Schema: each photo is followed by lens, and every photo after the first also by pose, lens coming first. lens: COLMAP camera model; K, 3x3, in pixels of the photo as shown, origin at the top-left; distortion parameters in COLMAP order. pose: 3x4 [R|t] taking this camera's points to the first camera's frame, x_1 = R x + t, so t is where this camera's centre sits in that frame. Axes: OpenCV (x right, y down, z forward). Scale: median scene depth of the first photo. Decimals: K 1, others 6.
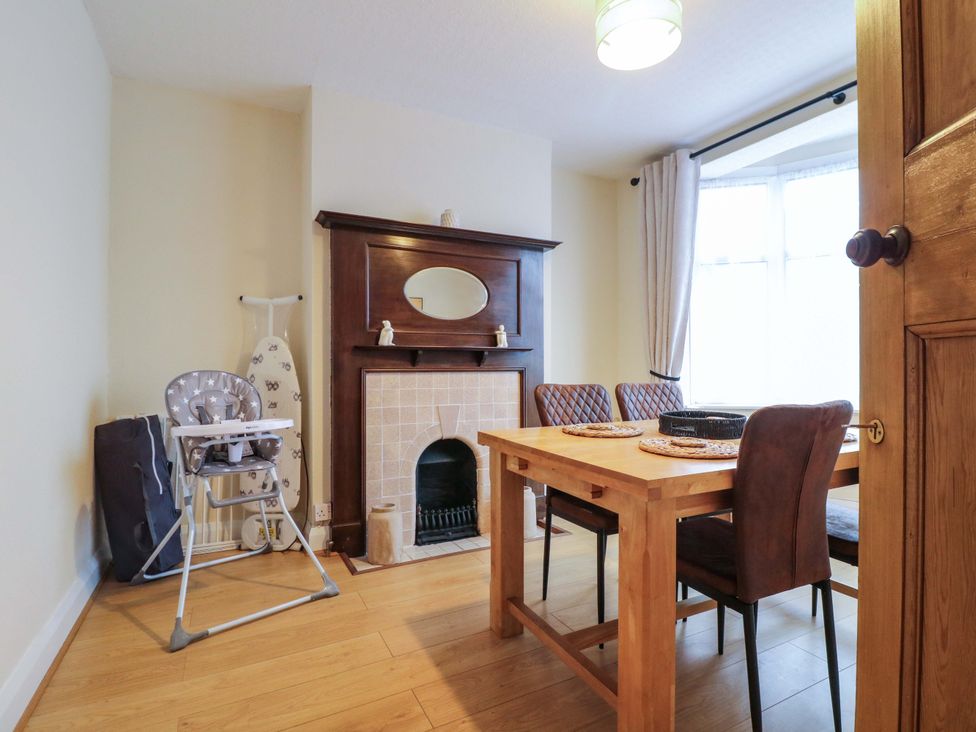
lens RADIAL K [[502.7, 0, 483.6], [0, 502.7, 365.5], [0, 0, 1]] dist [0.001829, -0.014999]
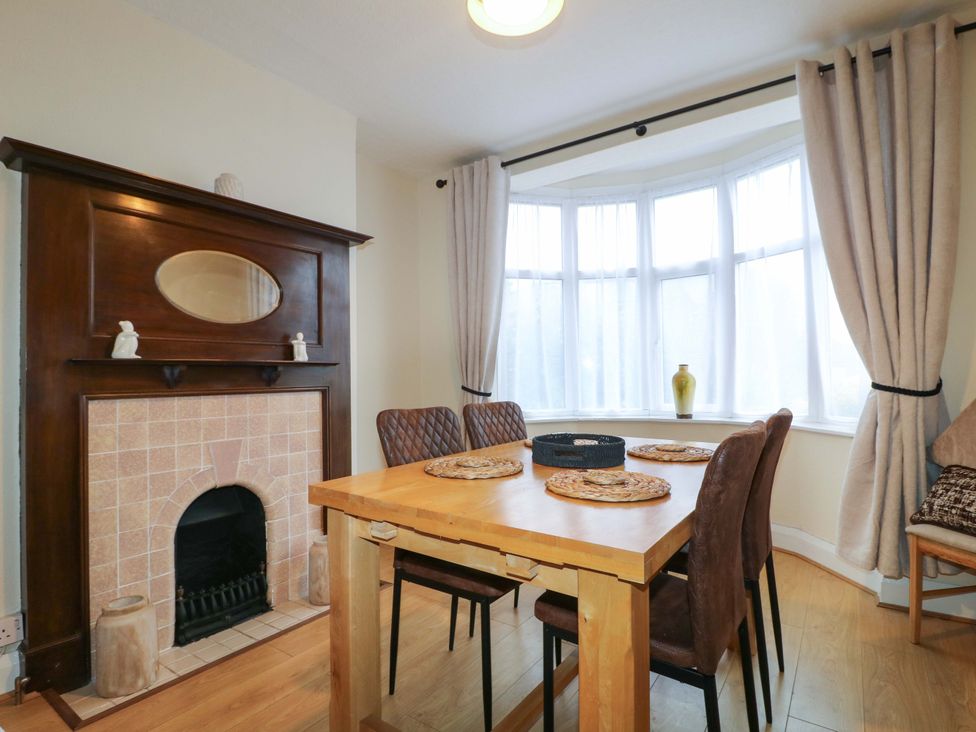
lens RADIAL K [[502.7, 0, 483.6], [0, 502.7, 365.5], [0, 0, 1]] dist [0.001829, -0.014999]
pose [[0.884340, -0.002189, 0.466838, -0.079875], [0.014106, 0.999658, -0.022034, -0.008296], [-0.466630, 0.026070, 0.884068, 0.180682]]
